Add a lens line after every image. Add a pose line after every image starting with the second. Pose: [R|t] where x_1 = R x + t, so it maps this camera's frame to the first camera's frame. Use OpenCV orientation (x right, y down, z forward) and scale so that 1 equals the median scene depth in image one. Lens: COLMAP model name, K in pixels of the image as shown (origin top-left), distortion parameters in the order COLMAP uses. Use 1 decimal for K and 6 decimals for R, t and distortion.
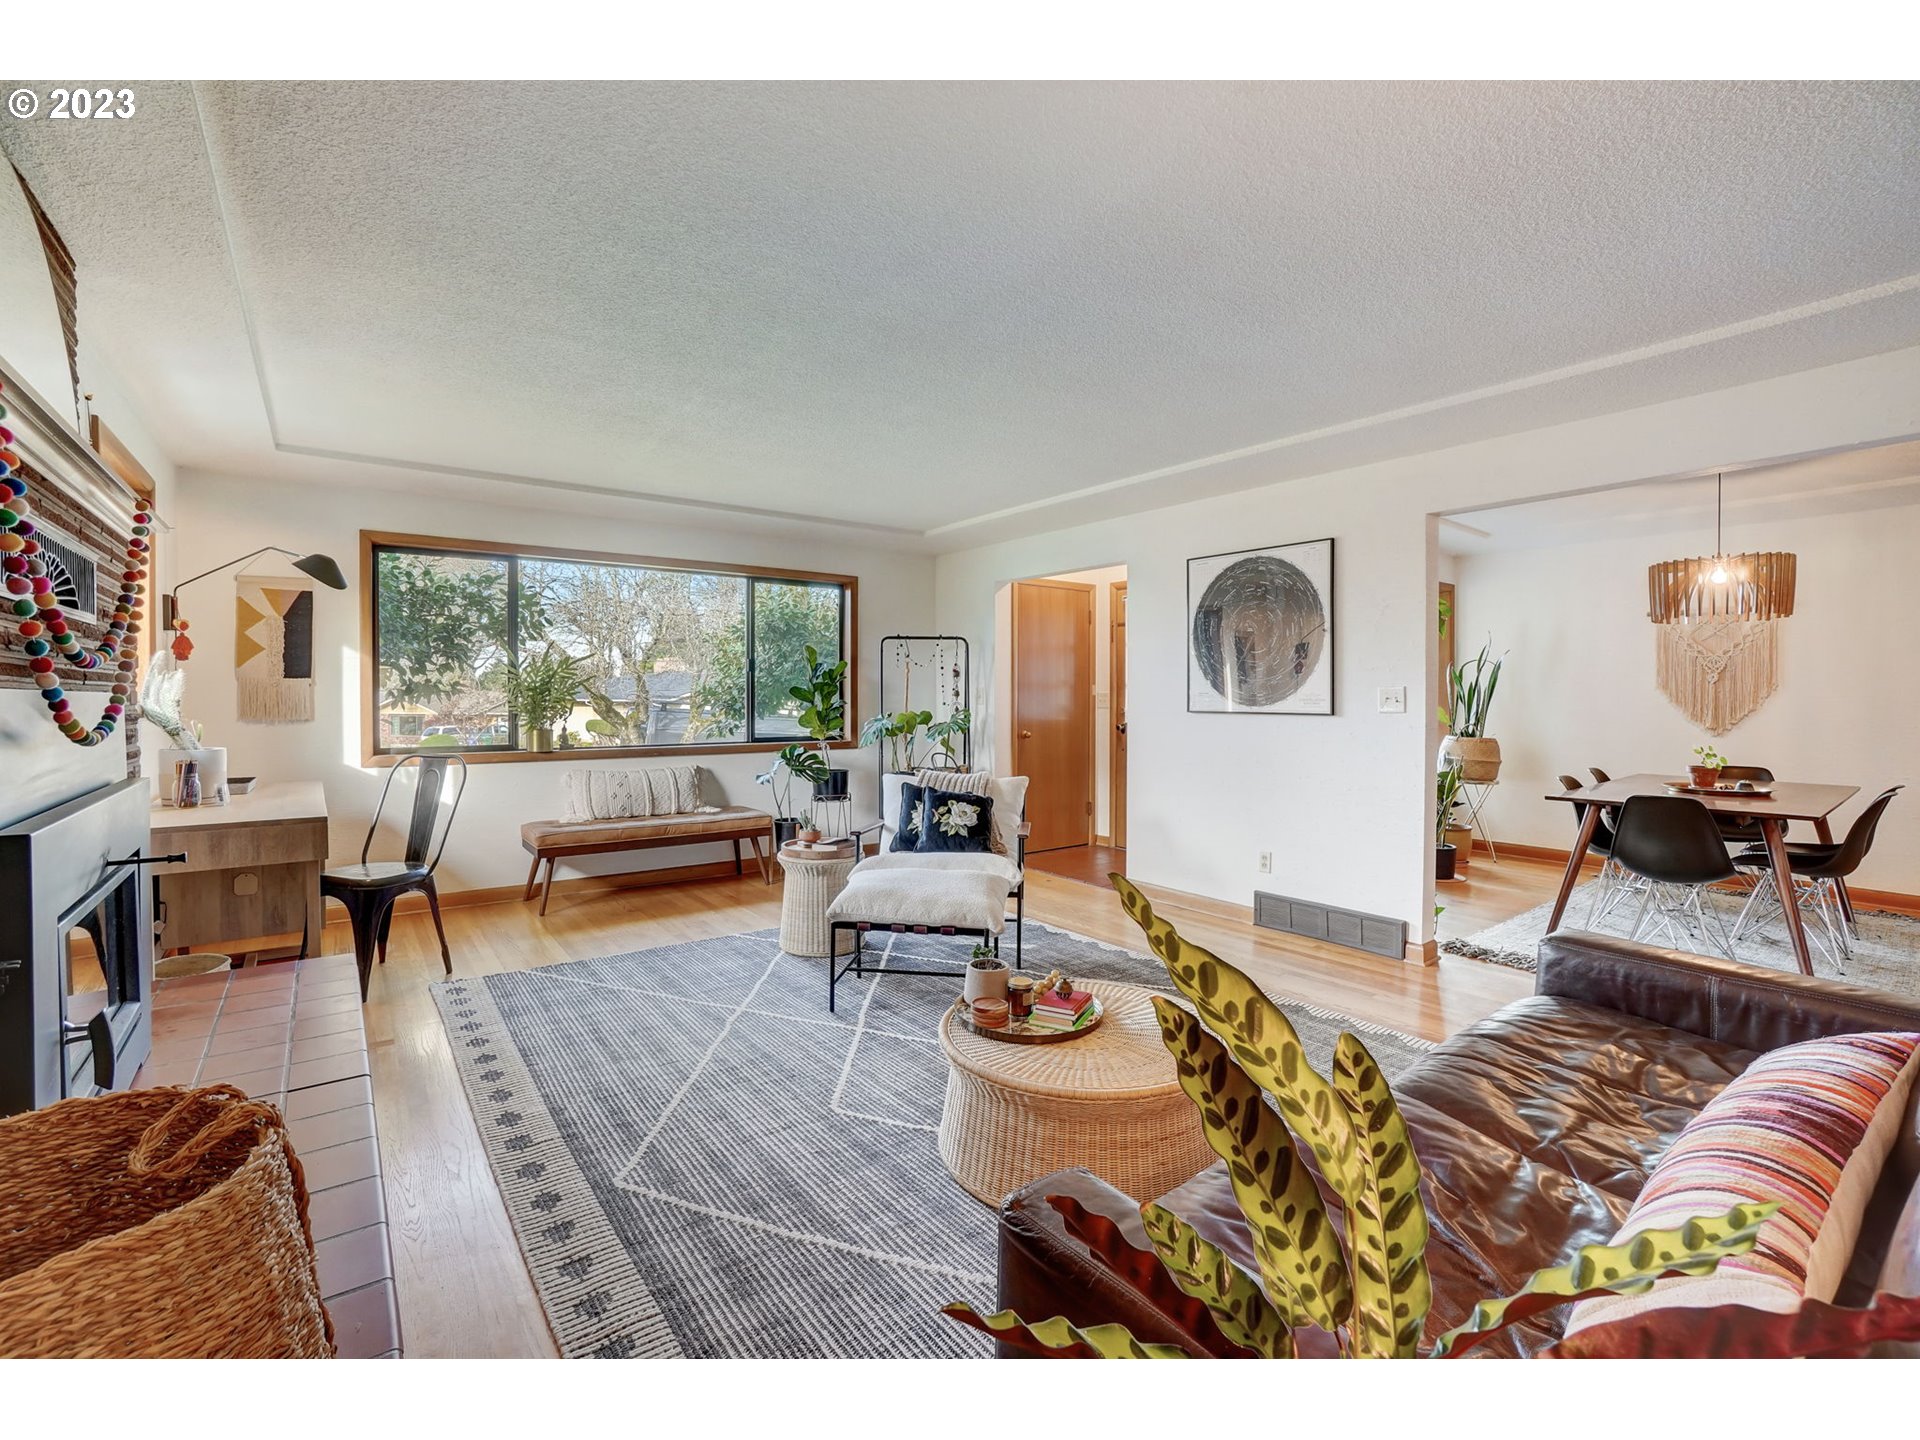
lens RADIAL K [[869.1, 0, 934.5], [0, 869.1, 703.4], [0, 0, 1]] dist [-0.065094, 0.022920]
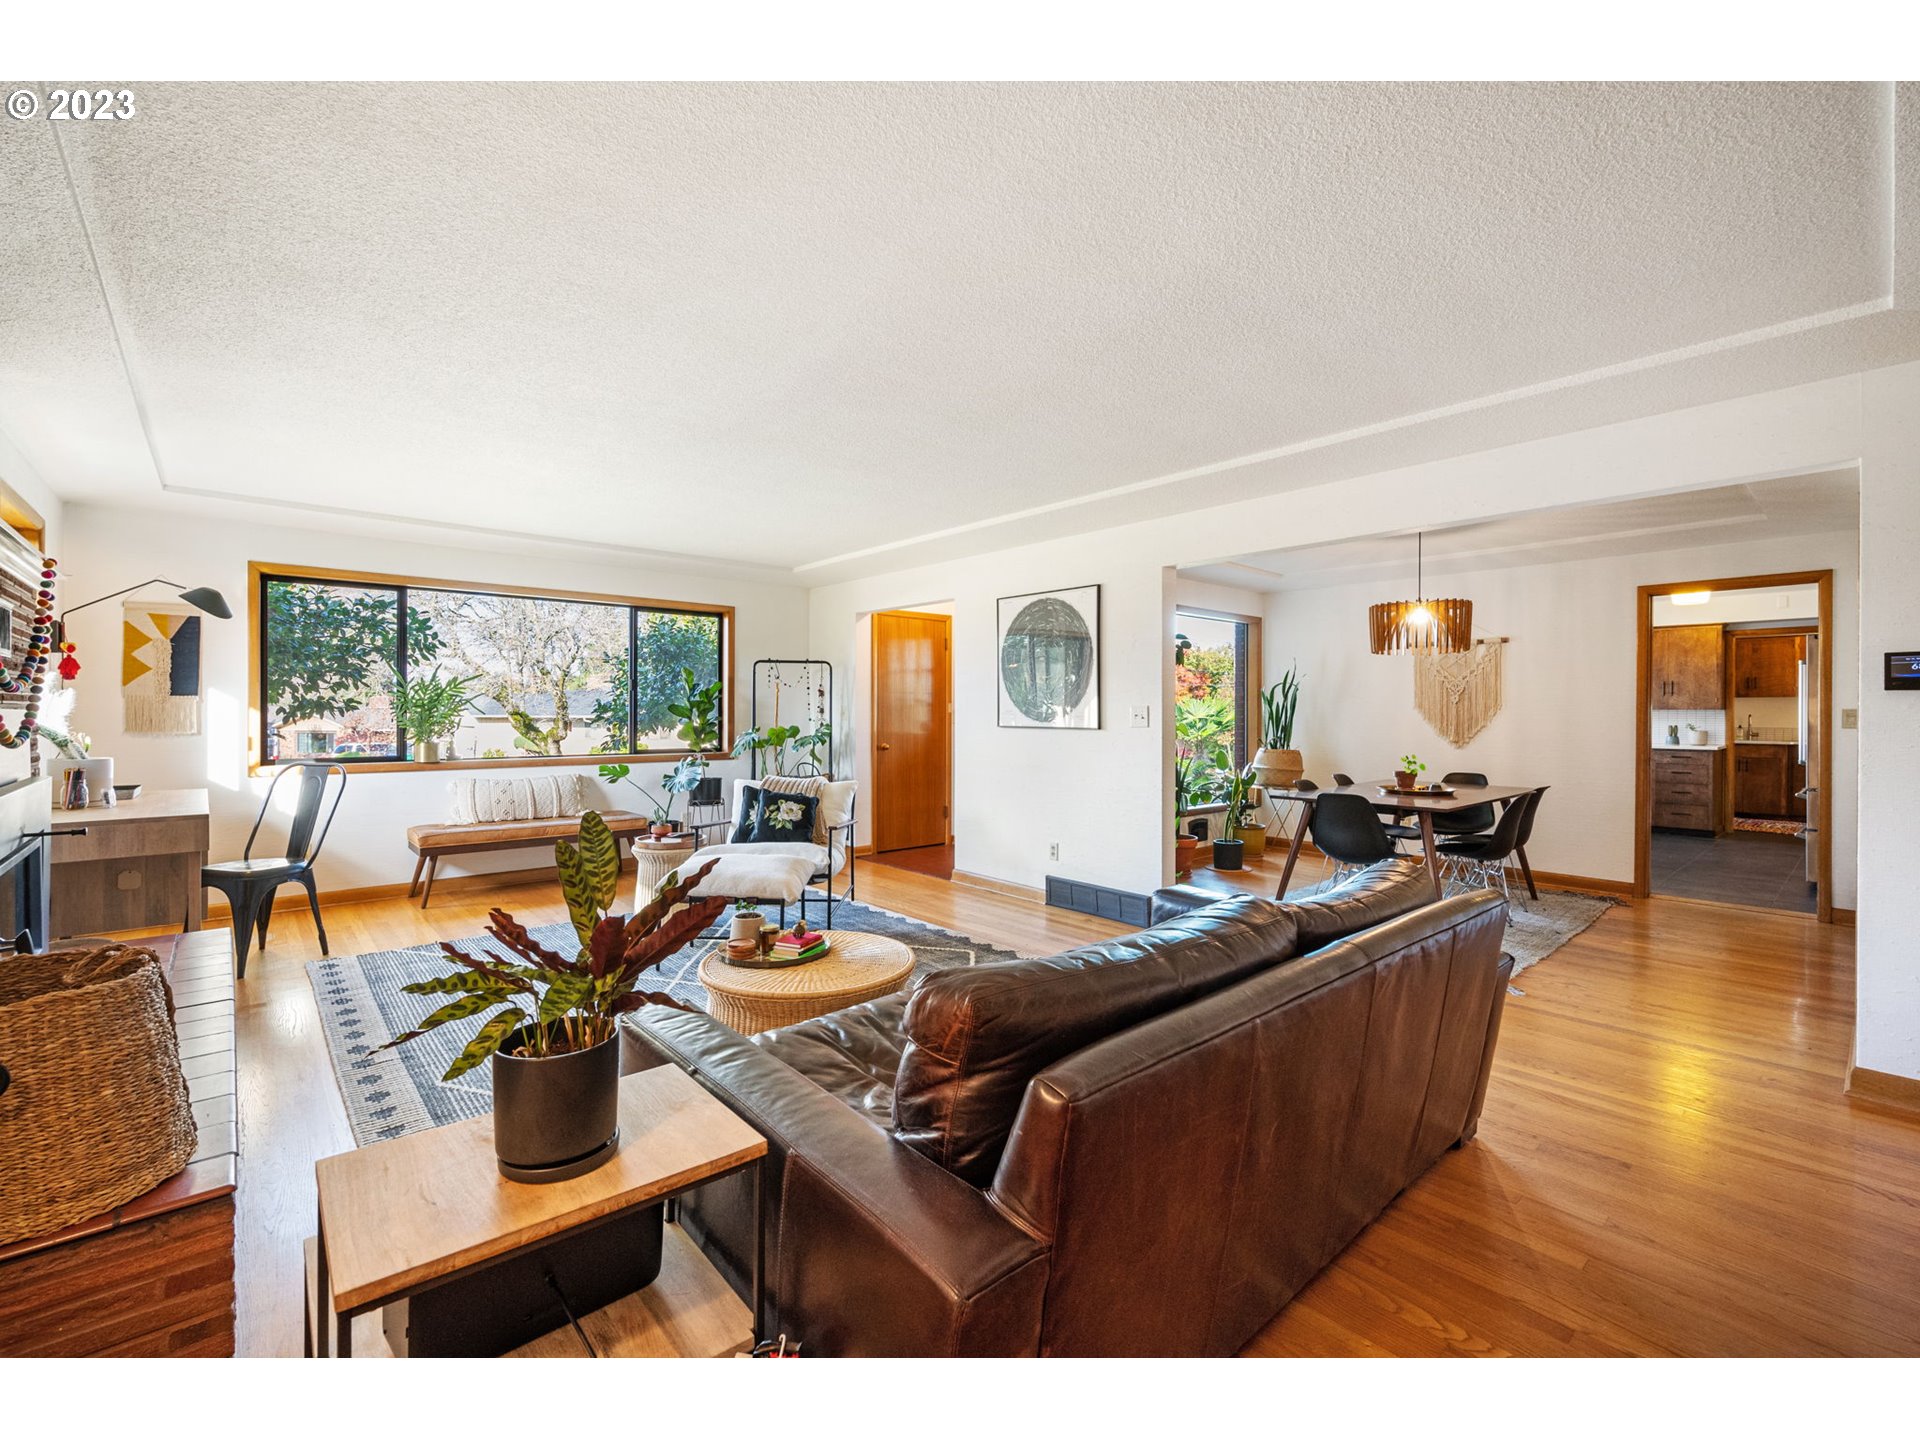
lens RADIAL K [[847.1, 0, 949.3], [0, 847.1, 708.6], [0, 0, 1]] dist [-0.001355, -0.004665]
pose [[0.996248, 0.002179, 0.086518, 0.144143], [-0.001033, 0.999911, -0.013288, 0.000775], [-0.086539, 0.013149, 0.996162, -0.183130]]
